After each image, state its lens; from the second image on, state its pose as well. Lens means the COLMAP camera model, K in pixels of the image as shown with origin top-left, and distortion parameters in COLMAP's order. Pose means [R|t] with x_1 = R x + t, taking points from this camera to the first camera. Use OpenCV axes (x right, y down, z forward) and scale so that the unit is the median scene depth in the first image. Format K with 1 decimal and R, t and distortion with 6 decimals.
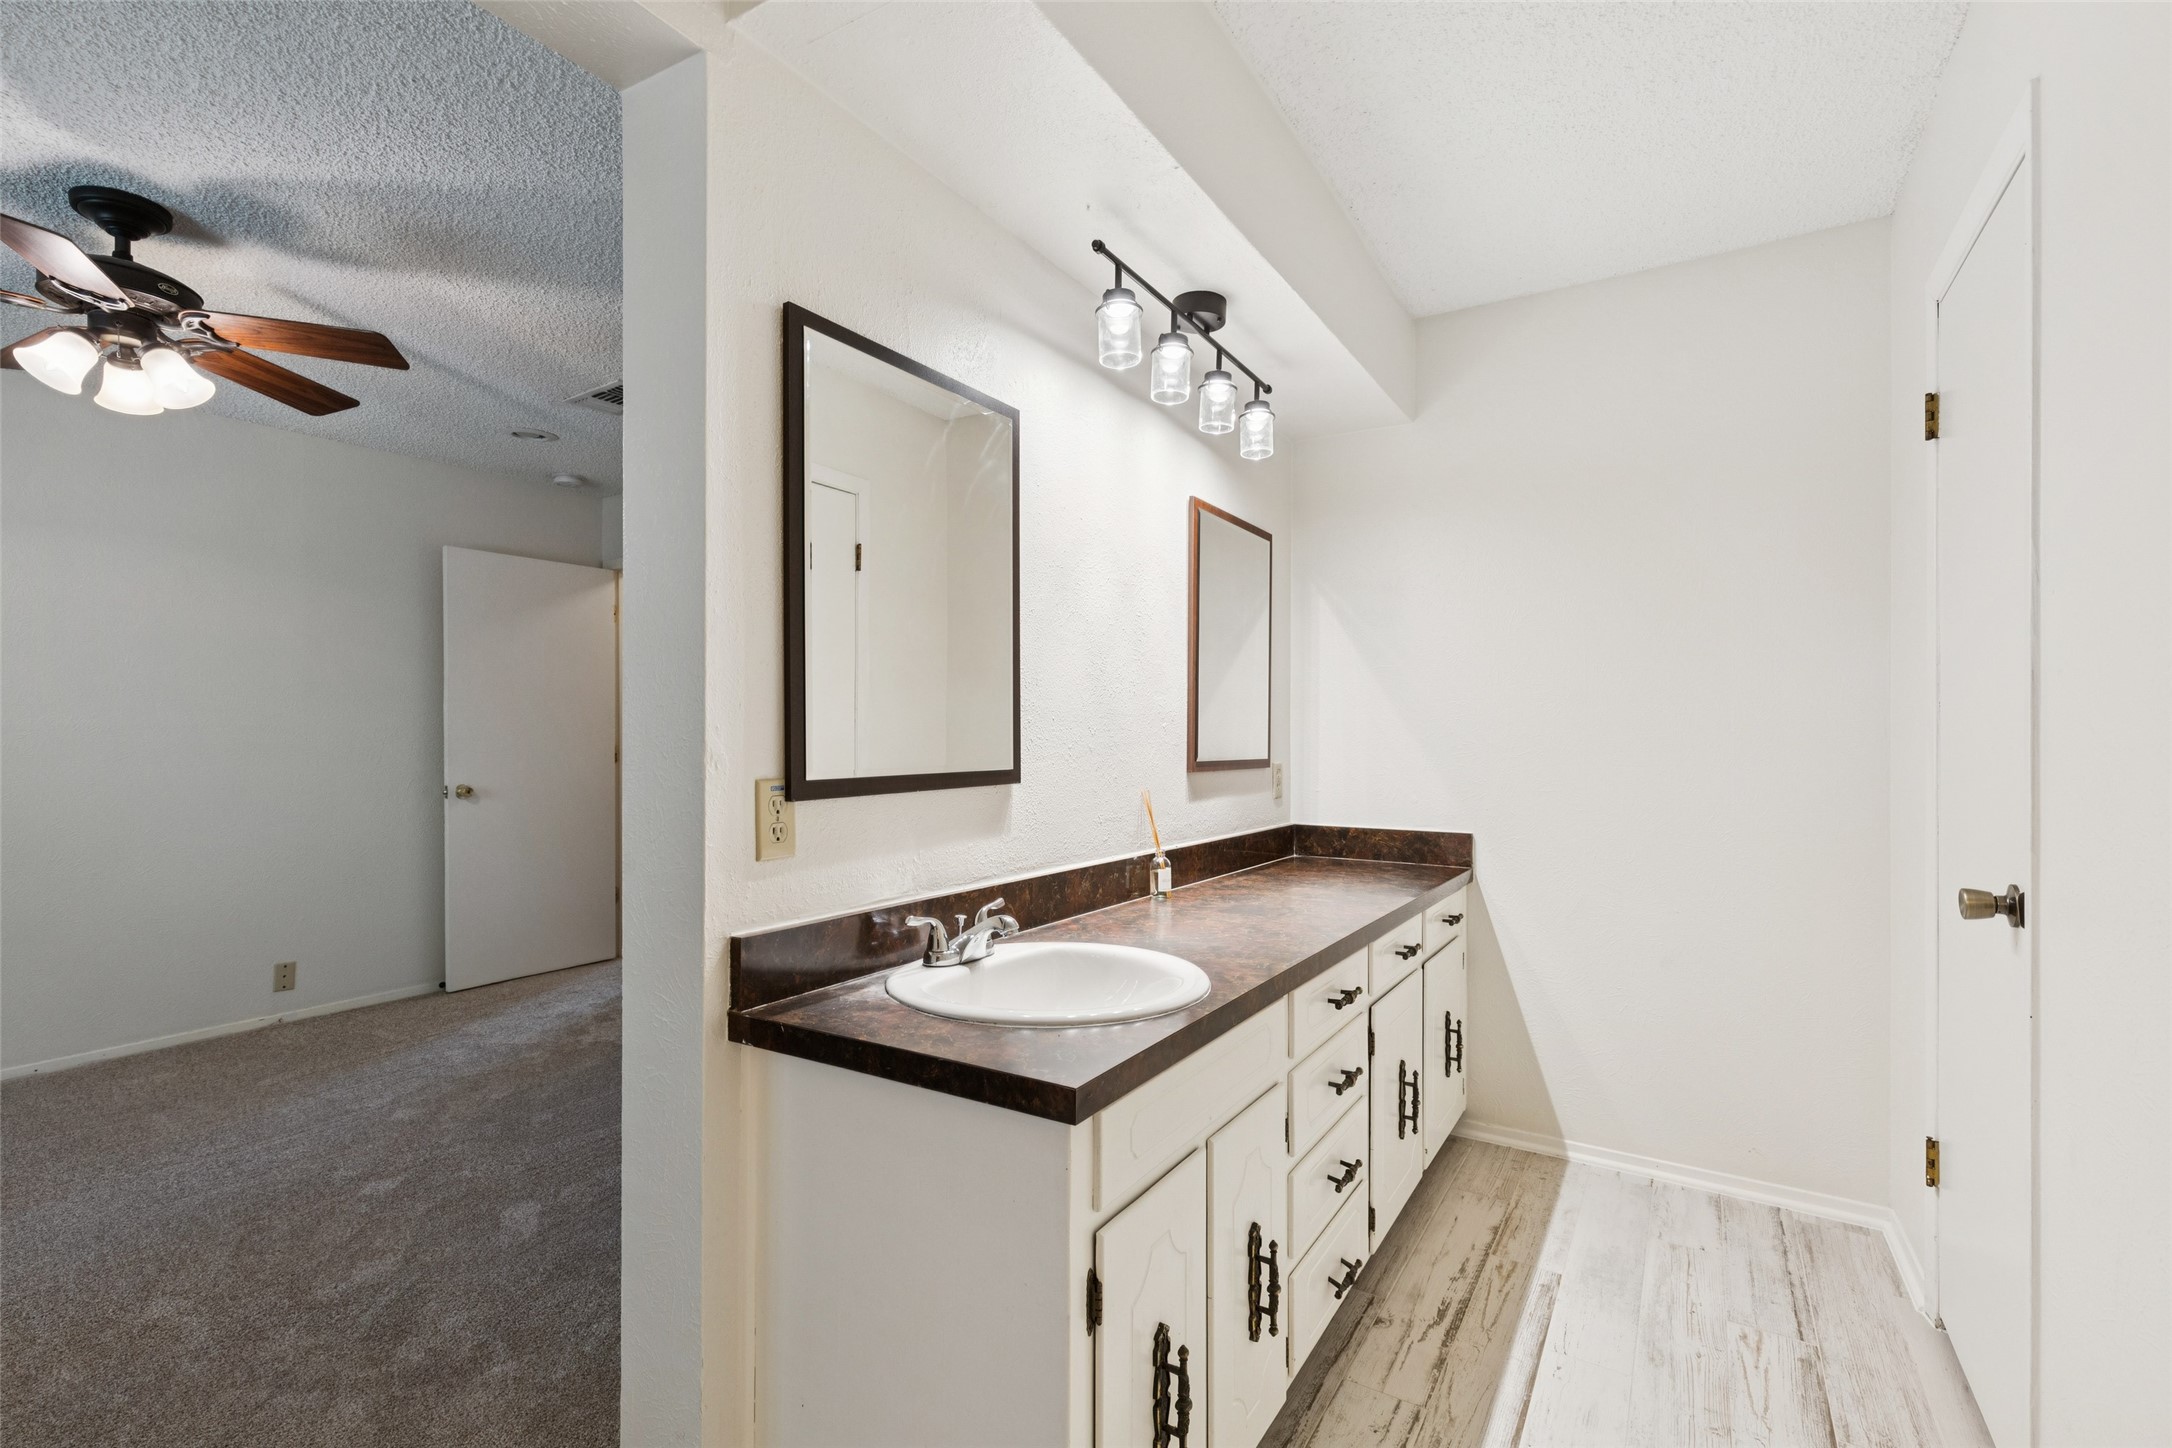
lens RADIAL K [[978.3, 0, 1077.2], [0, 978.3, 741.7], [0, 0, 1]] dist [0.011101, -0.001456]
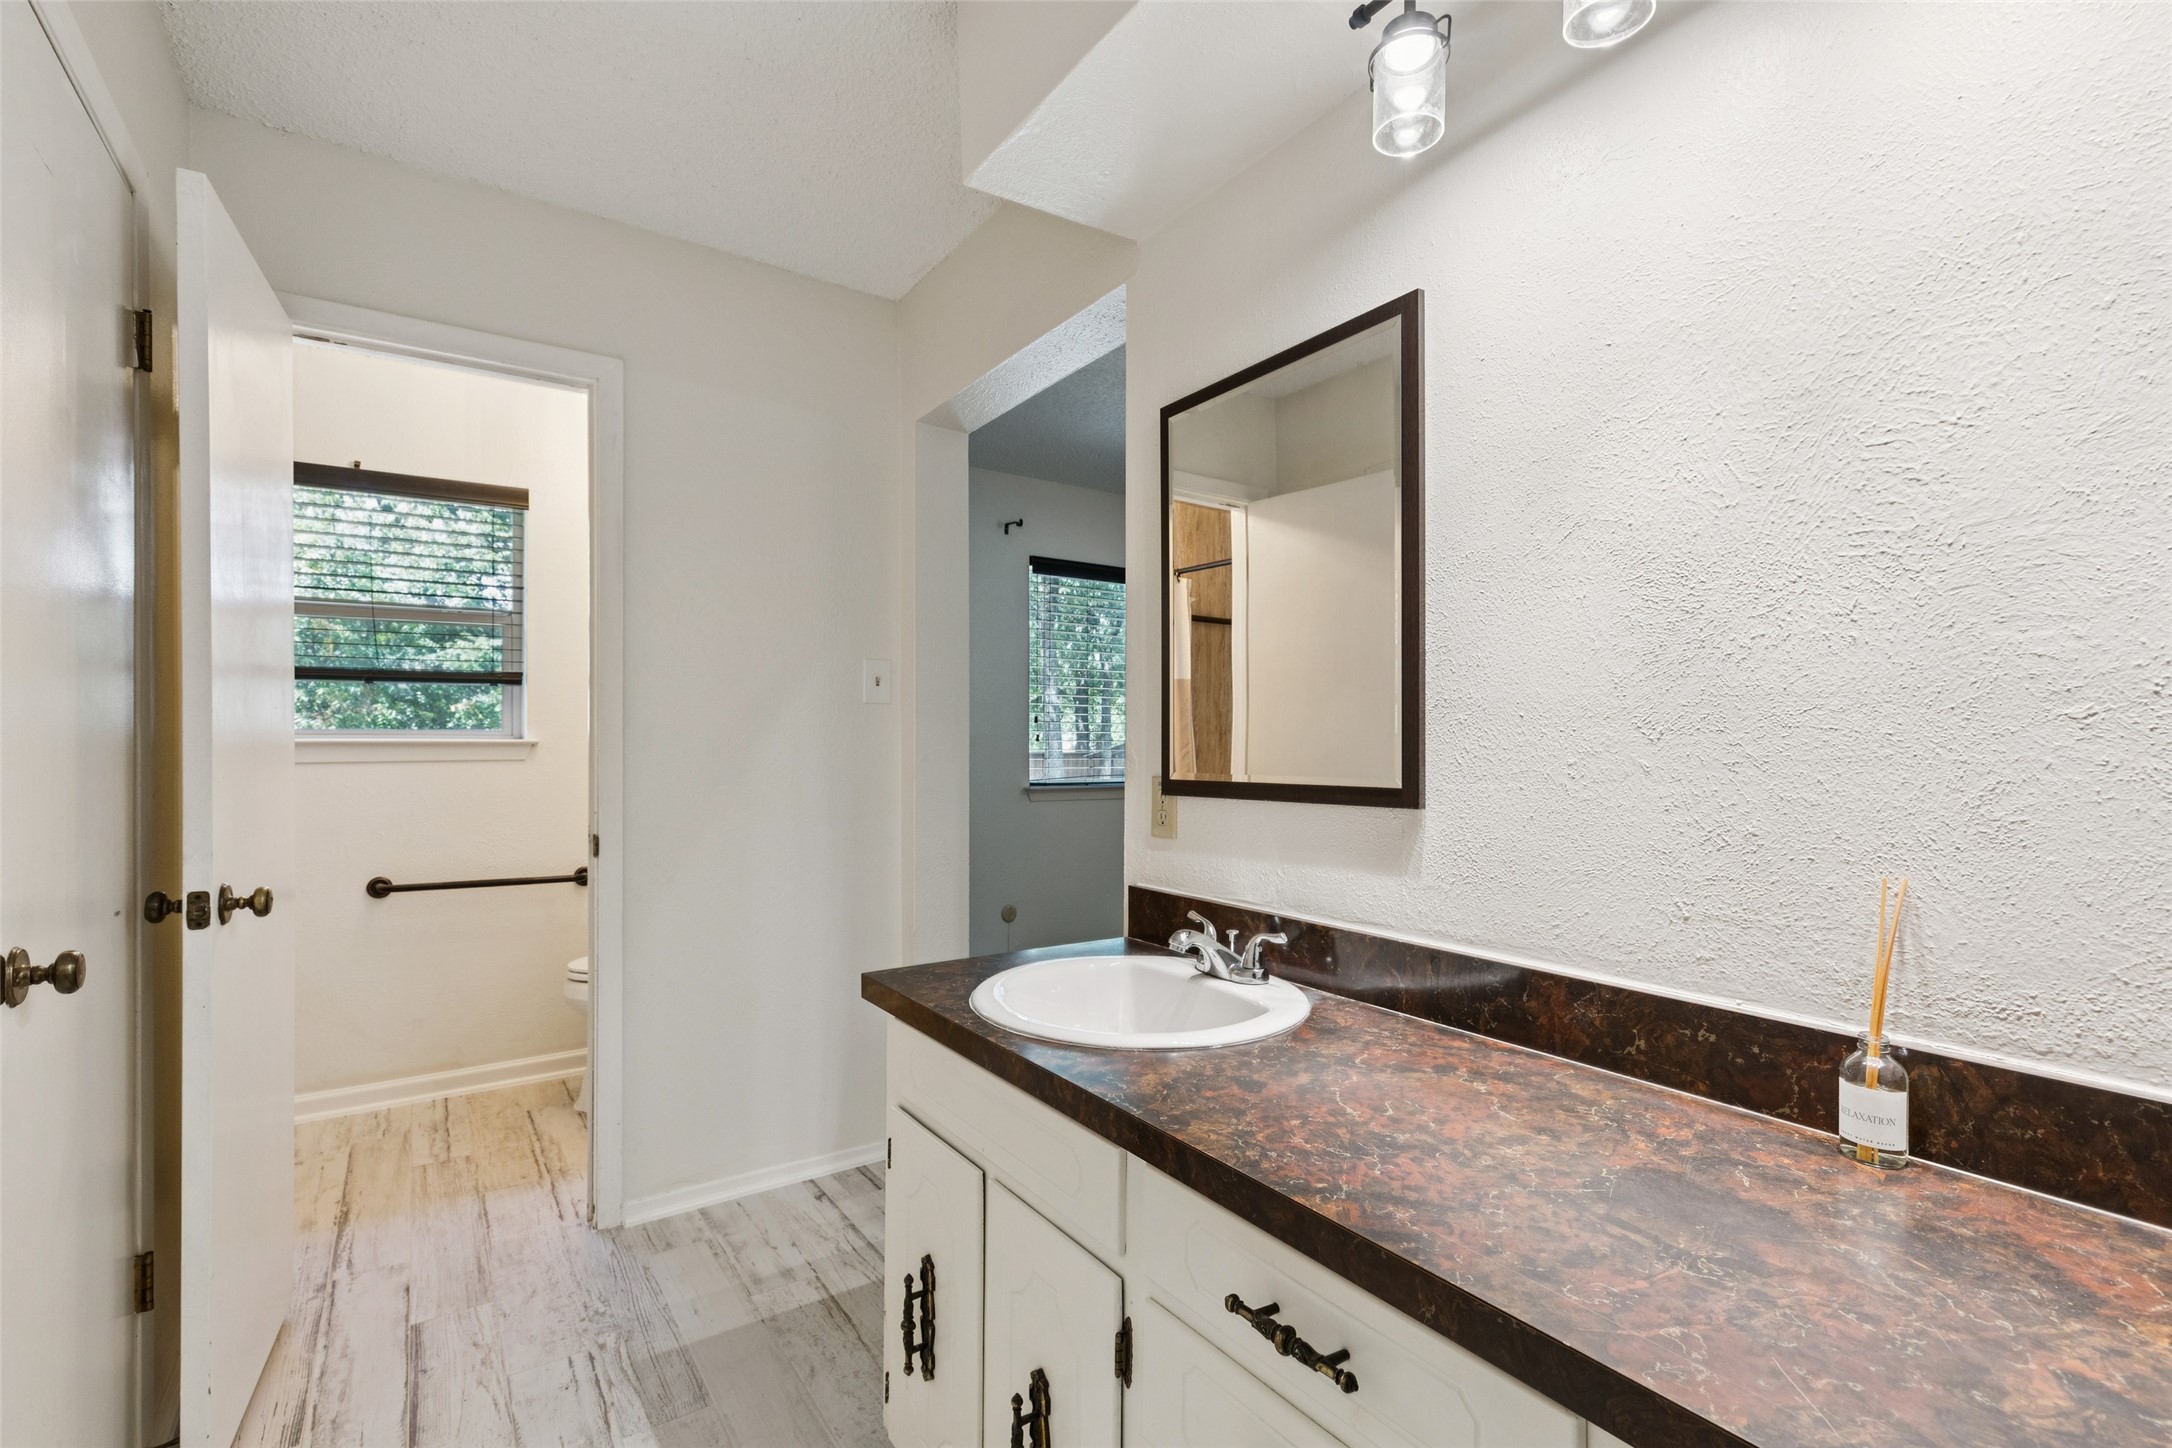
lens RADIAL K [[978.3, 0, 1077.2], [0, 978.3, 741.7], [0, 0, 1]] dist [0.011101, -0.001456]
pose [[-0.398920, 0.000998, -0.916985, 0.720353], [-0.002938, 0.999993, 0.002367, -0.008557], [0.916981, 0.003638, -0.398914, 1.088345]]
